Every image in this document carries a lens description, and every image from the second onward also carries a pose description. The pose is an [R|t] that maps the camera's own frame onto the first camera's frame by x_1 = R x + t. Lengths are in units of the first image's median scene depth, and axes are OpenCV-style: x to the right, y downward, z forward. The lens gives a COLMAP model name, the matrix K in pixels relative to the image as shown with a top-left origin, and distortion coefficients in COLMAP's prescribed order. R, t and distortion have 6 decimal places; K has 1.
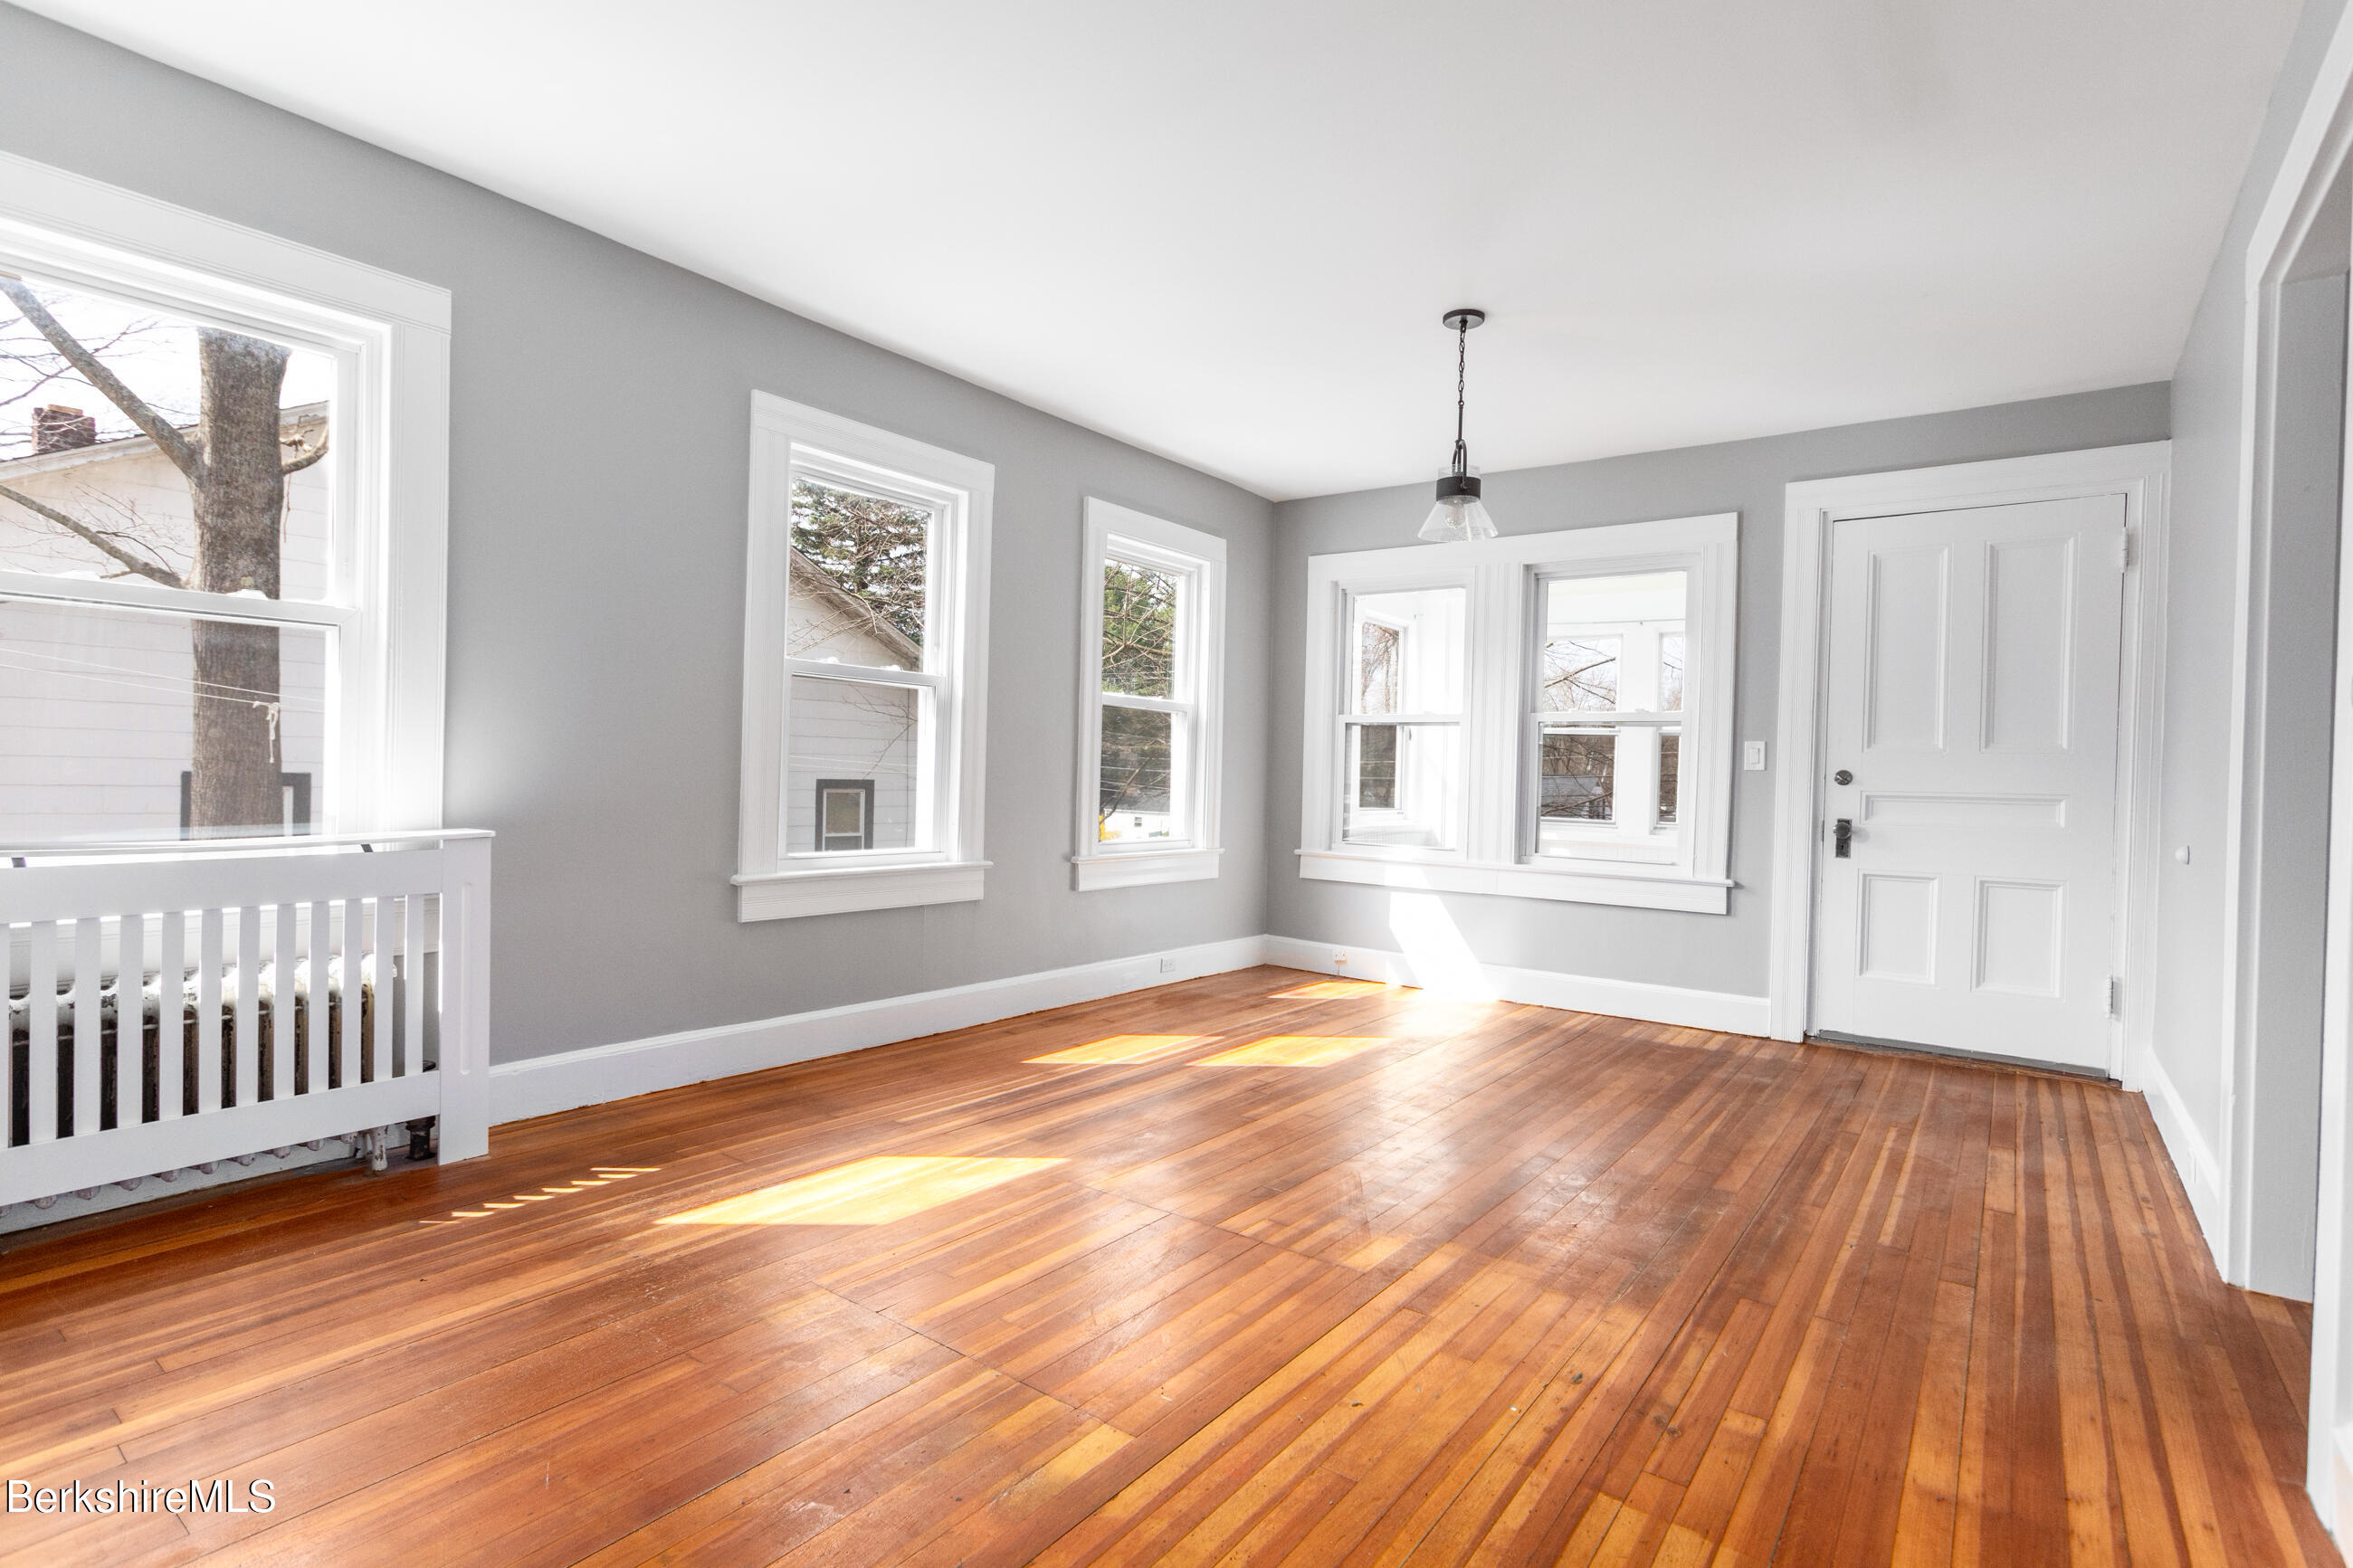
lens RADIAL K [[1135.1, 0, 1178.9], [0, 1135.1, 790.4], [0, 0, 1]] dist [-0.003394, -0.000117]
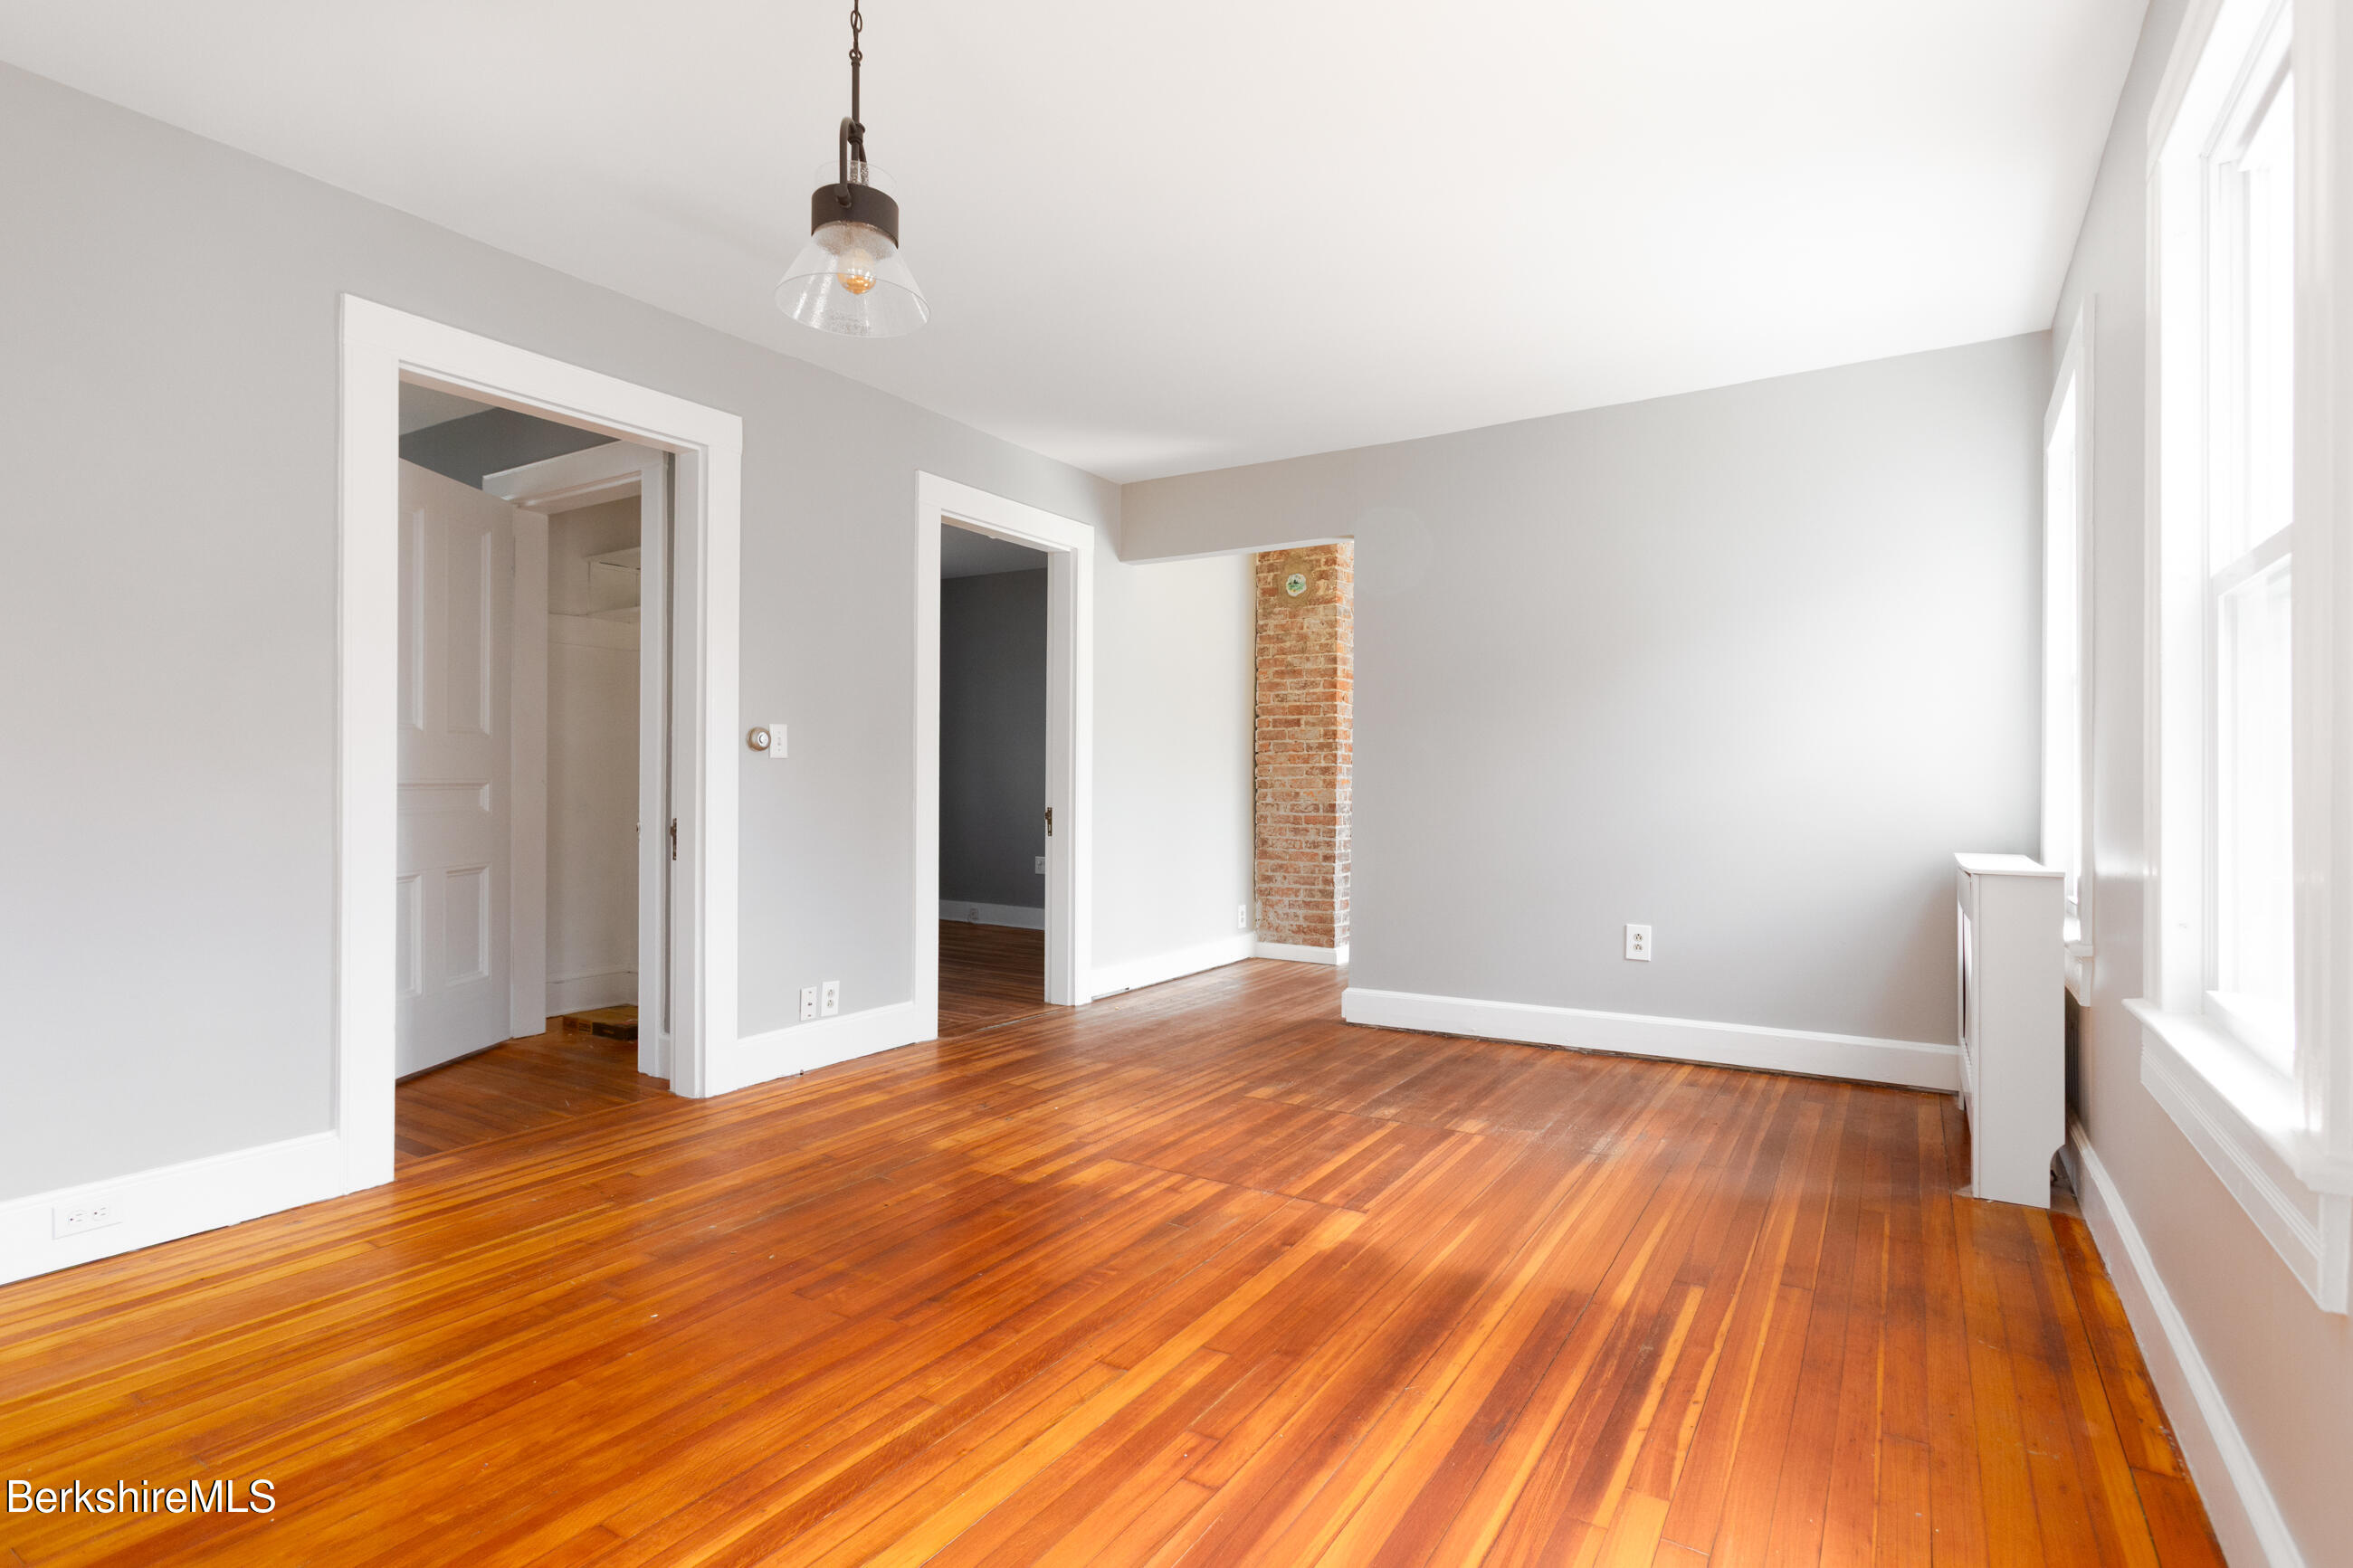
lens RADIAL K [[1135.1, 0, 1175.1], [0, 1135.1, 782.3], [0, 0, 1]] dist [-0.003394, -0.000117]
pose [[-0.996493, -0.034456, -0.076256, 0.187045], [-0.035048, 0.999365, 0.006445, -0.024826], [0.075986, 0.009095, -0.997067, 2.130906]]
